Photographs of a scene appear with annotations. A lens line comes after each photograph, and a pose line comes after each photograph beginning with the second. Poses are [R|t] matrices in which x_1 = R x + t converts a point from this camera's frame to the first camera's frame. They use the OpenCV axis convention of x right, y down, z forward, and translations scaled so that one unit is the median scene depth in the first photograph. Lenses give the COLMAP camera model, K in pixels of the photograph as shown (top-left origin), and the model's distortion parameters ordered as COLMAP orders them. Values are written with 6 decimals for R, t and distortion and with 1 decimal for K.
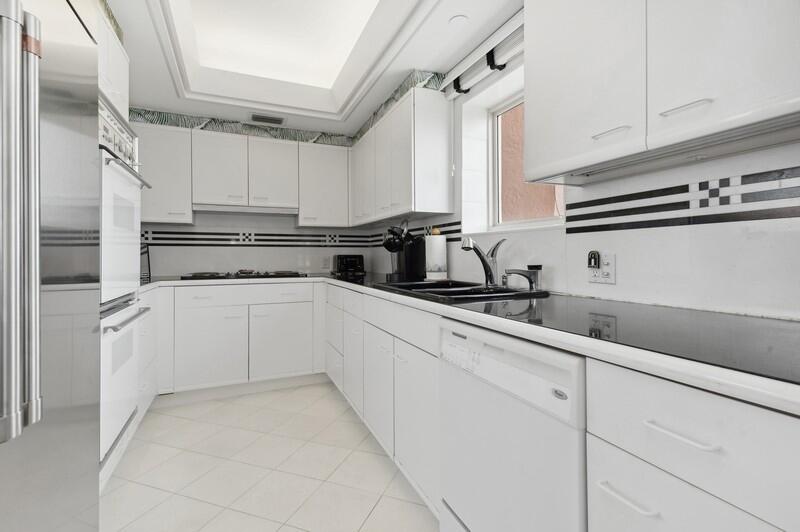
lens RADIAL K [[381.5, 0, 399.0], [0, 381.5, 261.1], [0, 0, 1]] dist [-0.000070, 0.000017]
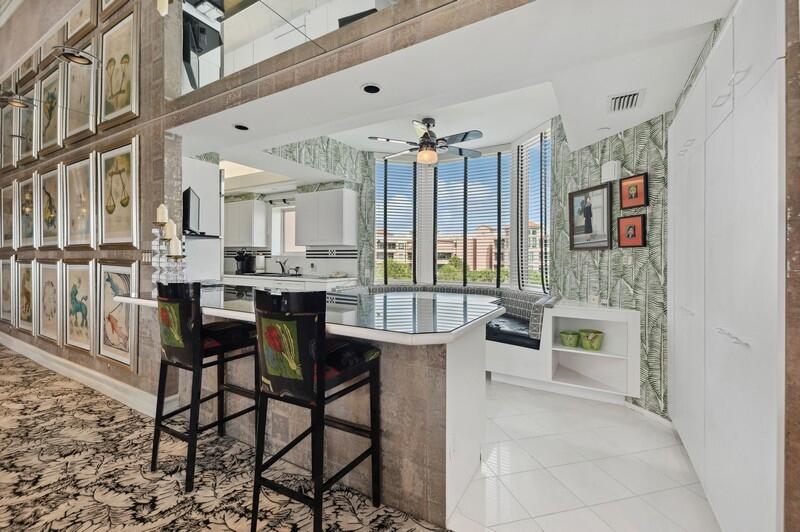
lens RADIAL K [[331.6, 0, 402.1], [0, 331.6, 264.6], [0, 0, 1]] dist [0.001502, 0.000639]
pose [[0.802602, 0.010858, 0.596416, -0.503885], [-0.008749, 0.999941, -0.006431, 0.001005], [-0.596451, -0.000056, 0.802650, -1.473934]]
